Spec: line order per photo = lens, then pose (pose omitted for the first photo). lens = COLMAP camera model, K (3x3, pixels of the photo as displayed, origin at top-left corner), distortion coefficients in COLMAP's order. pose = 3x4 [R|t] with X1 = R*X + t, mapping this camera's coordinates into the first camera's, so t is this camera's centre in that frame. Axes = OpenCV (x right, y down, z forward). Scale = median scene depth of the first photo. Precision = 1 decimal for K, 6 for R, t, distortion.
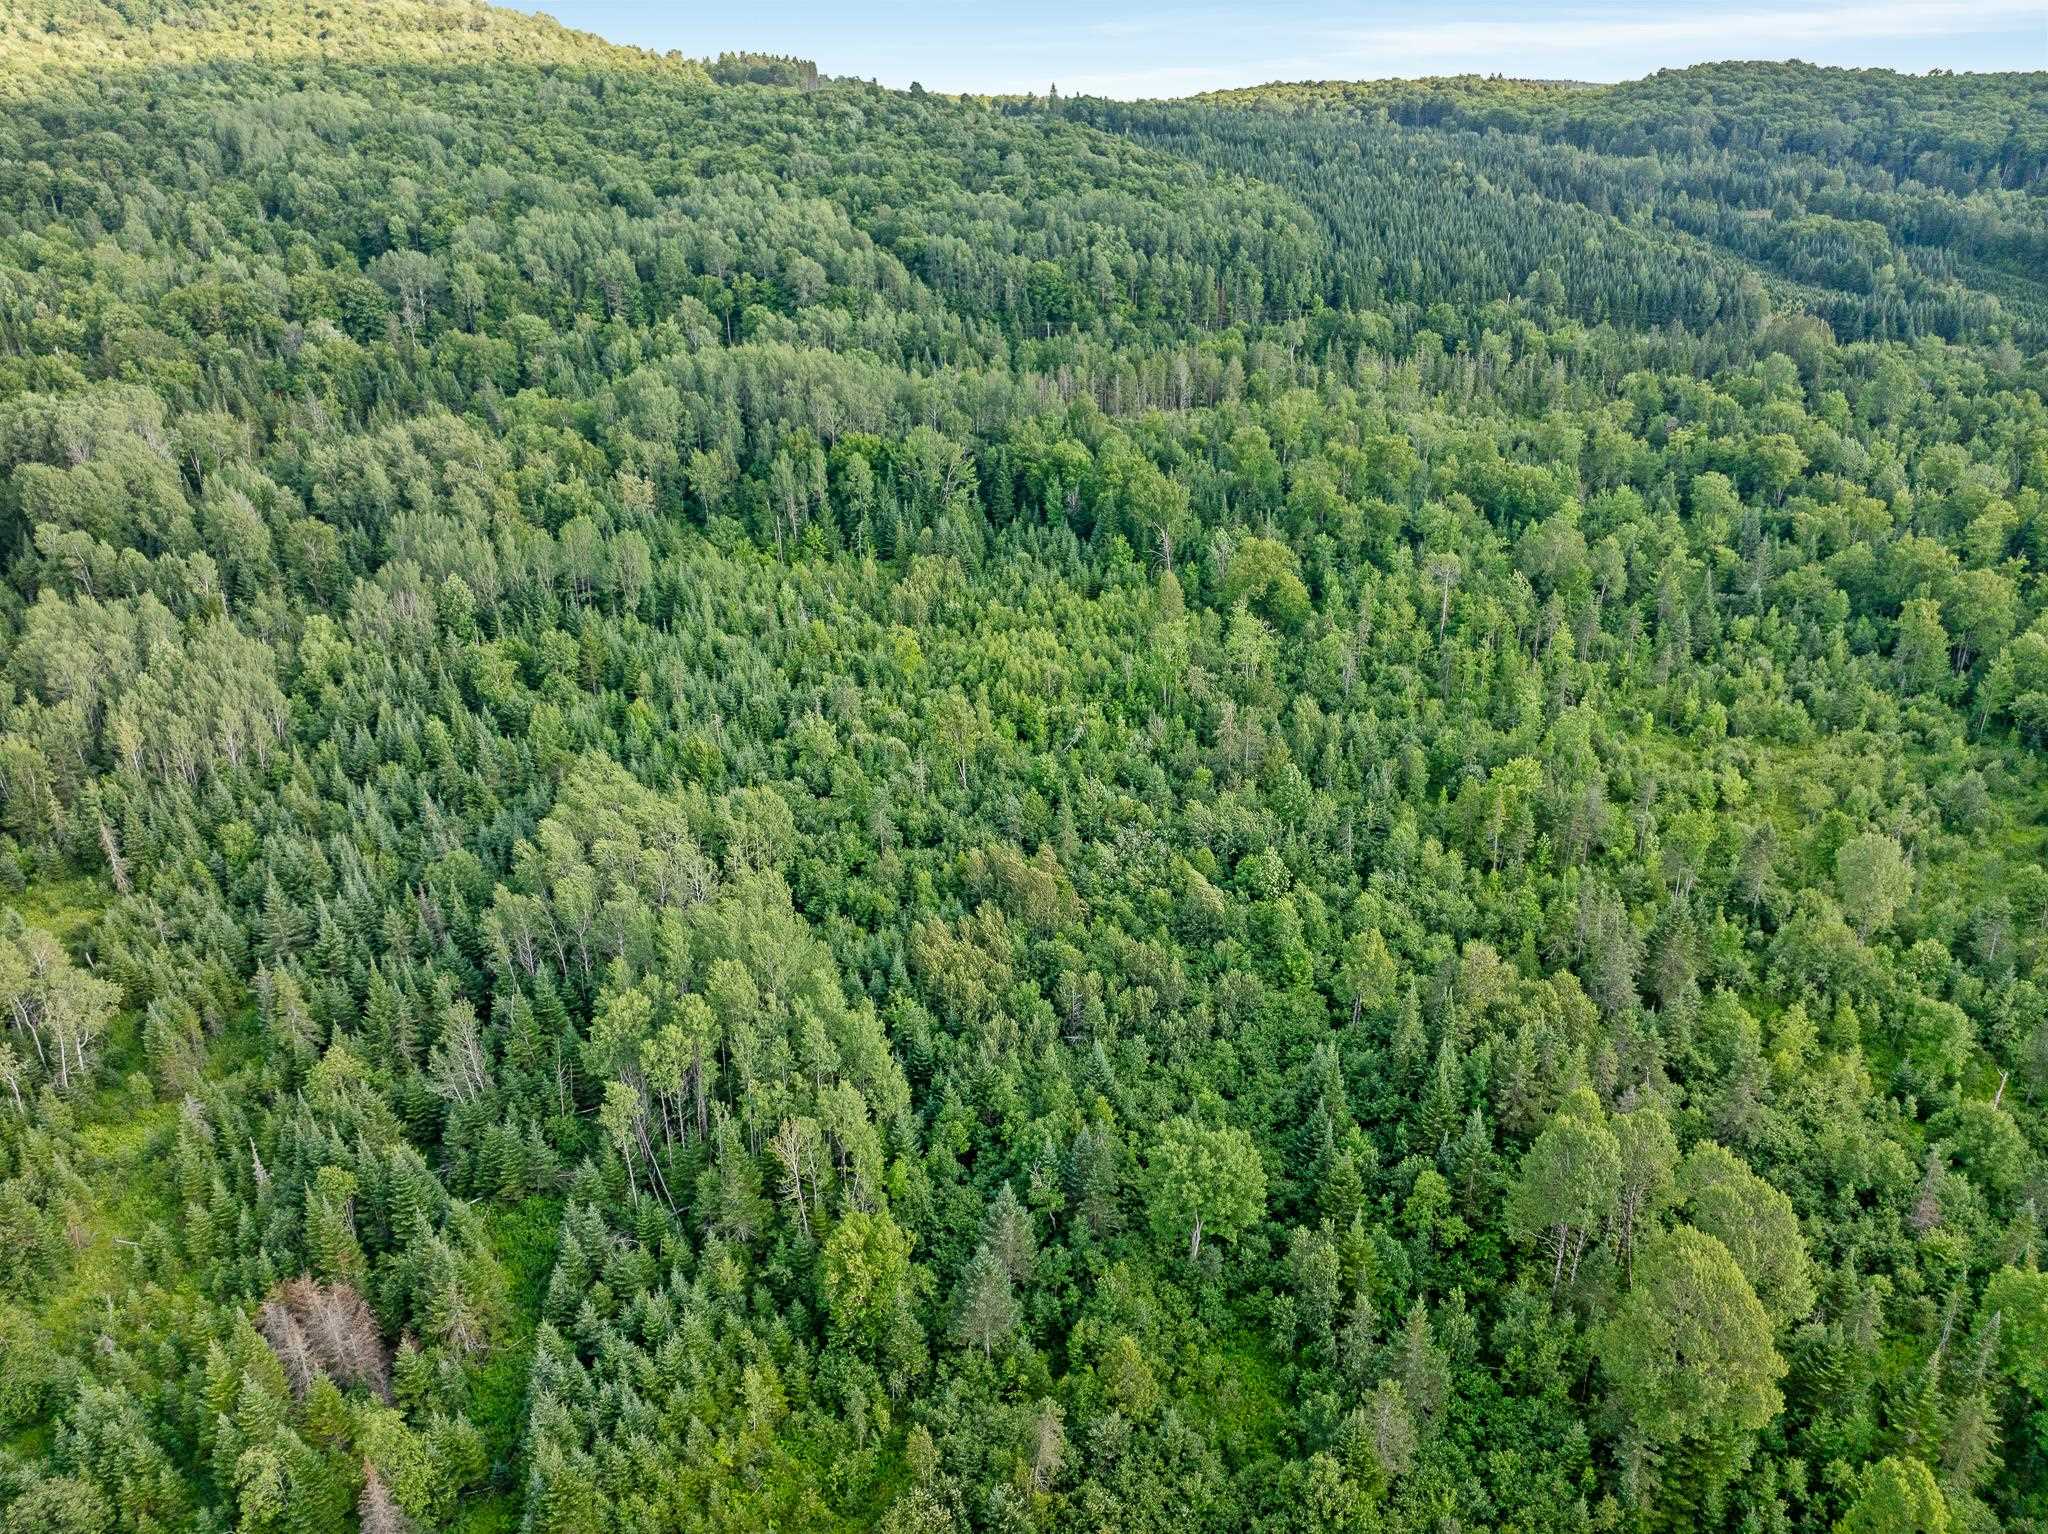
lens RADIAL K [[1467.2, 0, 1029.5], [0, 1467.2, 761.7], [0, 0, 1]] dist [-0.046356, 0.028474]
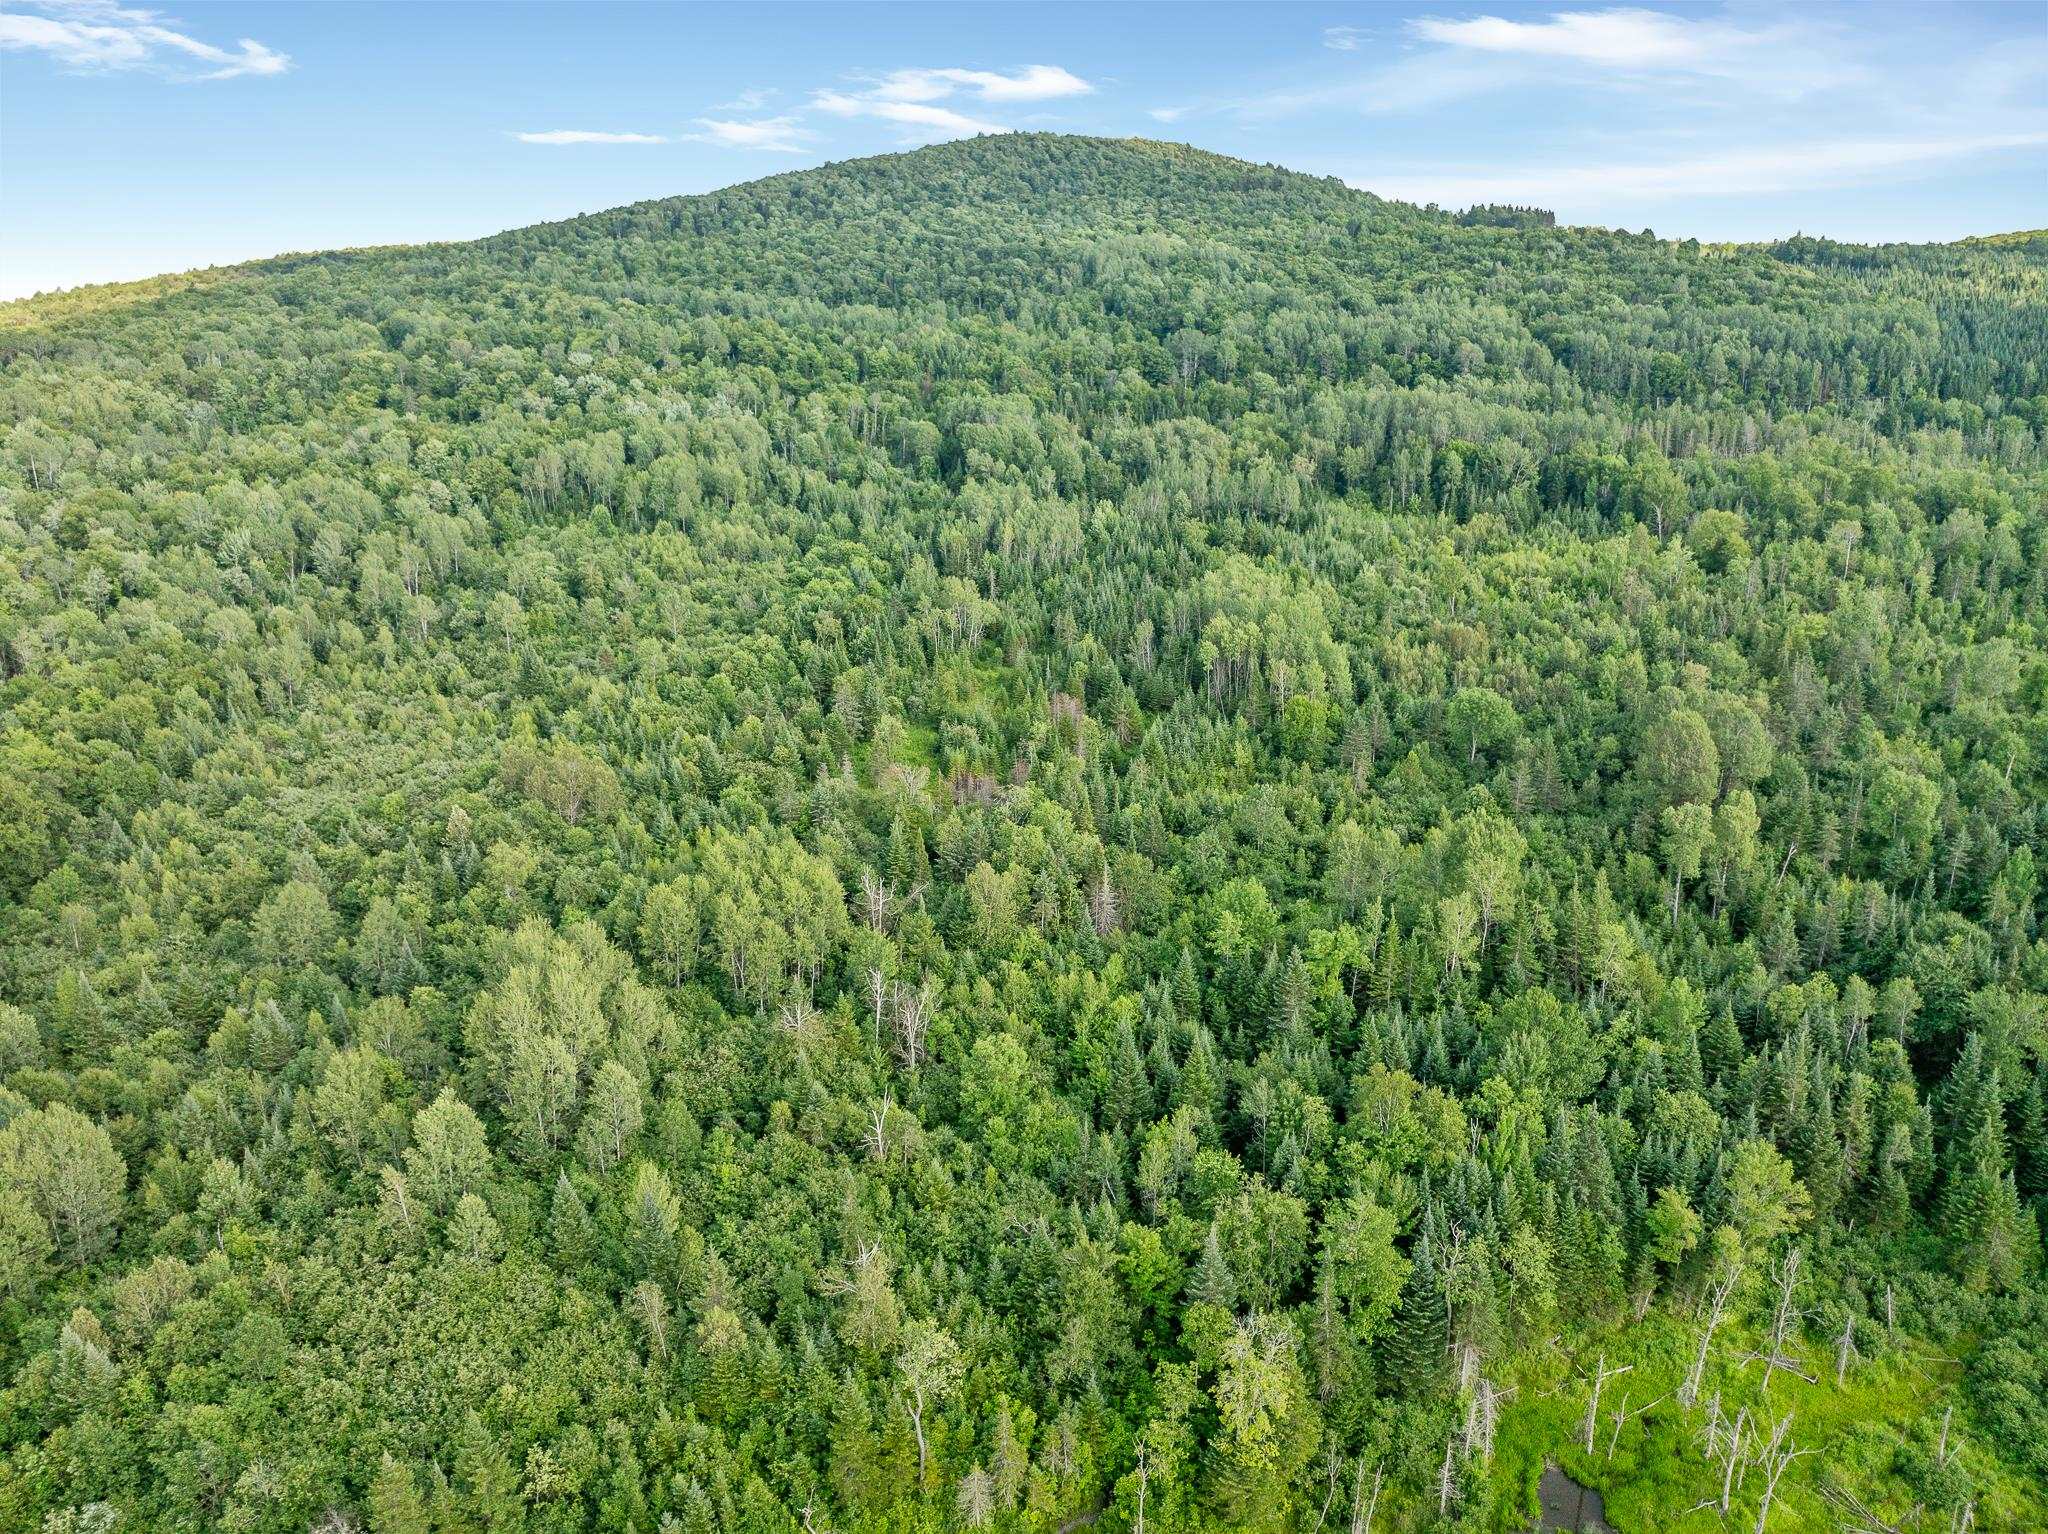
lens RADIAL K [[1467.2, 0, 1042.3], [0, 1467.2, 764.5], [0, 0, 1]] dist [-0.046356, 0.028474]
pose [[0.883290, 0.140349, -0.447326, 0.153846], [-0.182313, 0.981868, -0.051932, 0.177143], [0.431927, 0.127424, 0.892862, -0.315393]]
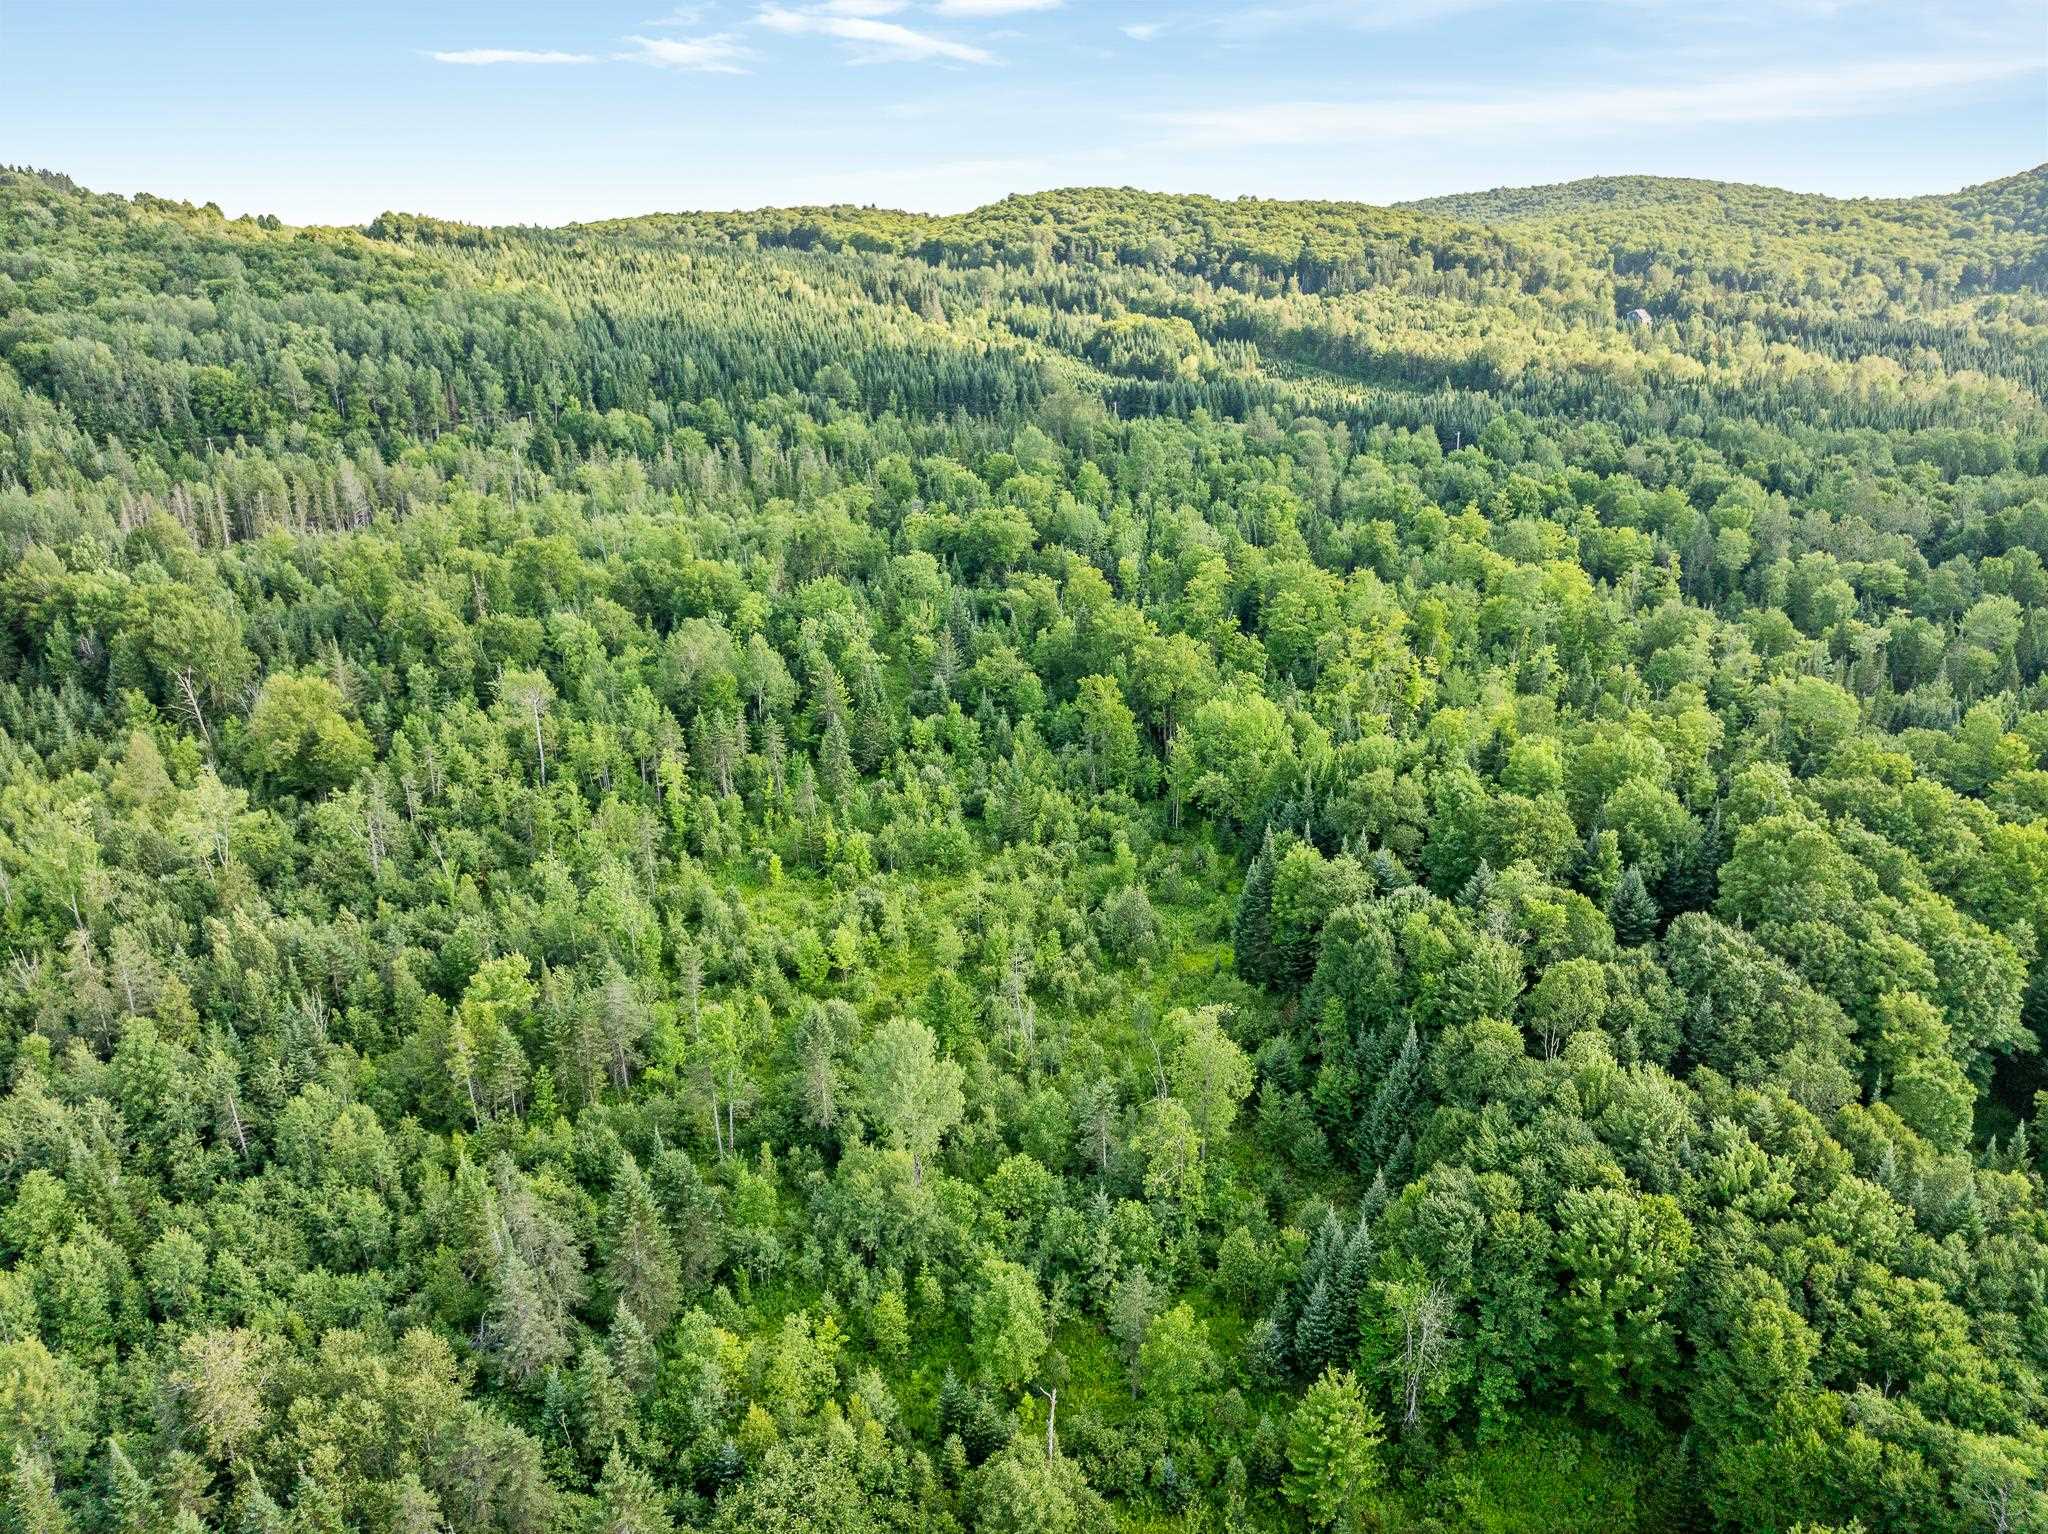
lens RADIAL K [[1467.2, 0, 1025.3], [0, 1467.2, 758.7], [0, 0, 1]] dist [-0.046356, 0.028474]
pose [[0.941542, -0.105754, 0.319865, 0.169731], [0.135175, 0.988264, -0.071153, -0.006143], [-0.308586, 0.110231, 0.944788, 0.125829]]
